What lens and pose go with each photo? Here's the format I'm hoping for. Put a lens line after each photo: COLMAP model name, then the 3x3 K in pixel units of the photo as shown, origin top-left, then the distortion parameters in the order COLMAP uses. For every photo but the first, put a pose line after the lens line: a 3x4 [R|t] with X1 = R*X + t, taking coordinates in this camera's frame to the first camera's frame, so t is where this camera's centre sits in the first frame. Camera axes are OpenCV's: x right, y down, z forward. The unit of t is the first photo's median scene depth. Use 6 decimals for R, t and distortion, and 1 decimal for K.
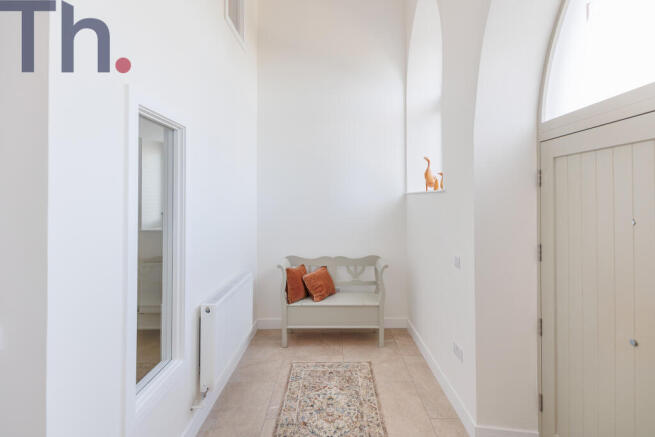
lens RADIAL K [[310.5, 0, 325.8], [0, 310.5, 195.8], [0, 0, 1]] dist [0.000179, -0.000594]
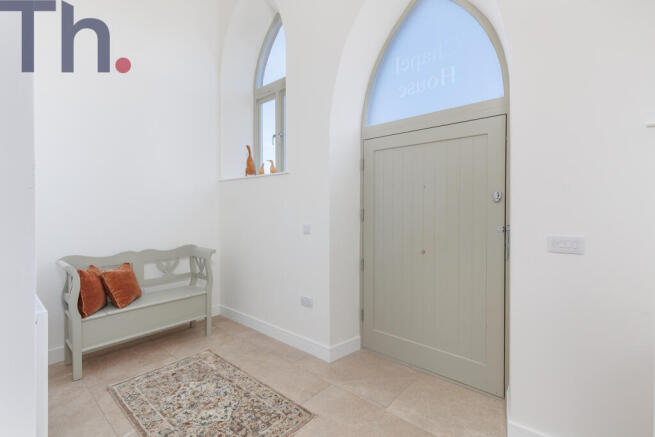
lens RADIAL K [[297.8, 0, 341.8], [0, 297.8, 216.4], [0, 0, 1]] dist [0.000298, 0.000115]
pose [[0.630502, -0.016577, 0.776011, -0.309326], [-0.010156, 0.999510, 0.029603, 0.096444], [-0.776121, -0.026546, 0.630025, 0.119171]]
